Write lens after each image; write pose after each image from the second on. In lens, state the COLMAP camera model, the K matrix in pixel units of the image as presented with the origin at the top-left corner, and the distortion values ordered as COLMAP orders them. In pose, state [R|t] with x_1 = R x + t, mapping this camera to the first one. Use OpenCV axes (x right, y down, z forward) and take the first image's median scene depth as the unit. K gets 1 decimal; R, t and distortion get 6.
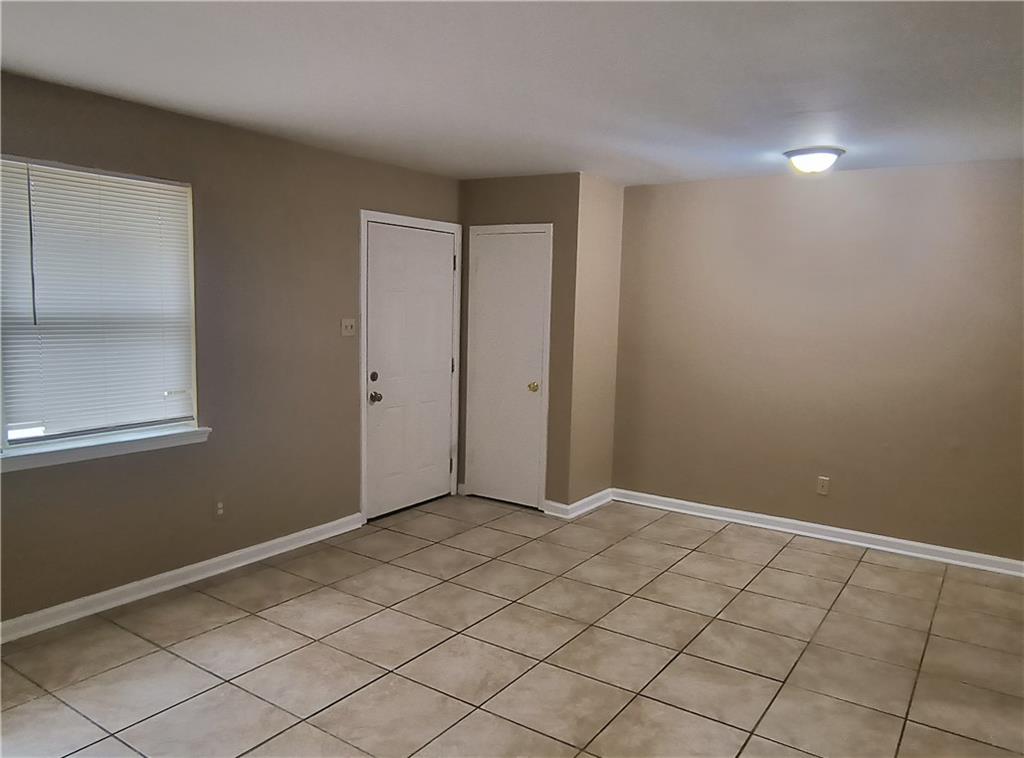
lens RADIAL K [[741.8, 0, 518.2], [0, 741.8, 379.0], [0, 0, 1]] dist [0.004754, 0.001415]
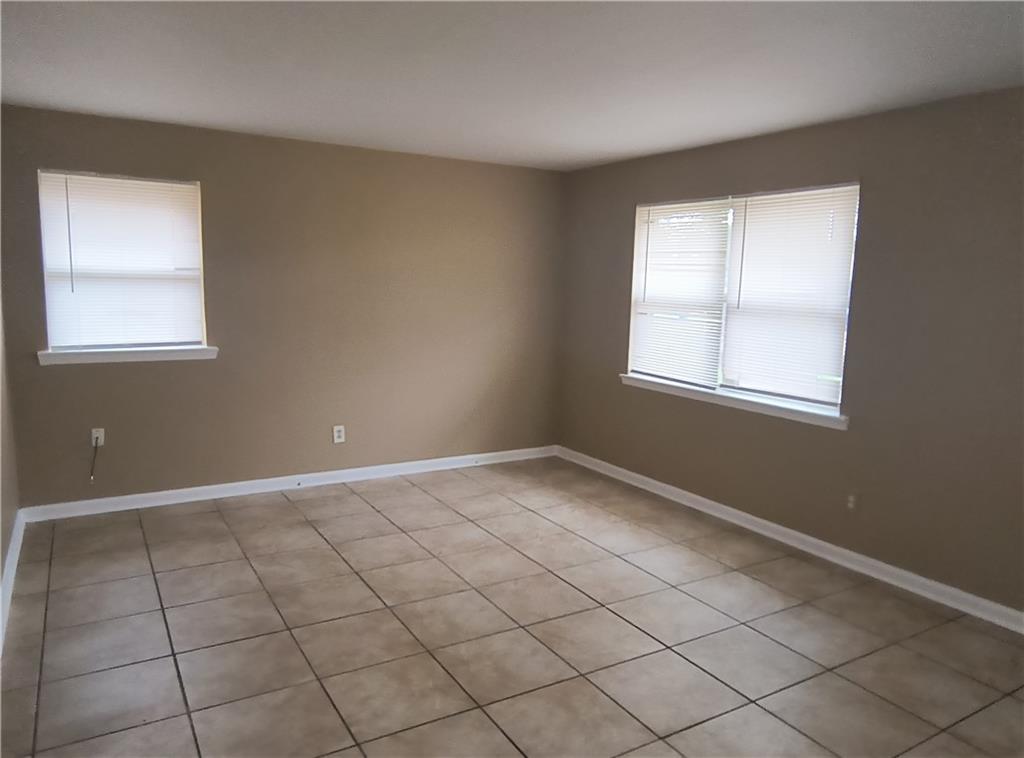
lens RADIAL K [[741.8, 0, 517.7], [0, 741.8, 377.4], [0, 0, 1]] dist [0.004754, 0.001415]
pose [[-0.425613, 0.076983, -0.901625, 0.803442], [-0.133966, 0.980035, 0.146917, -0.091462], [0.894934, 0.183317, -0.406802, 1.162548]]
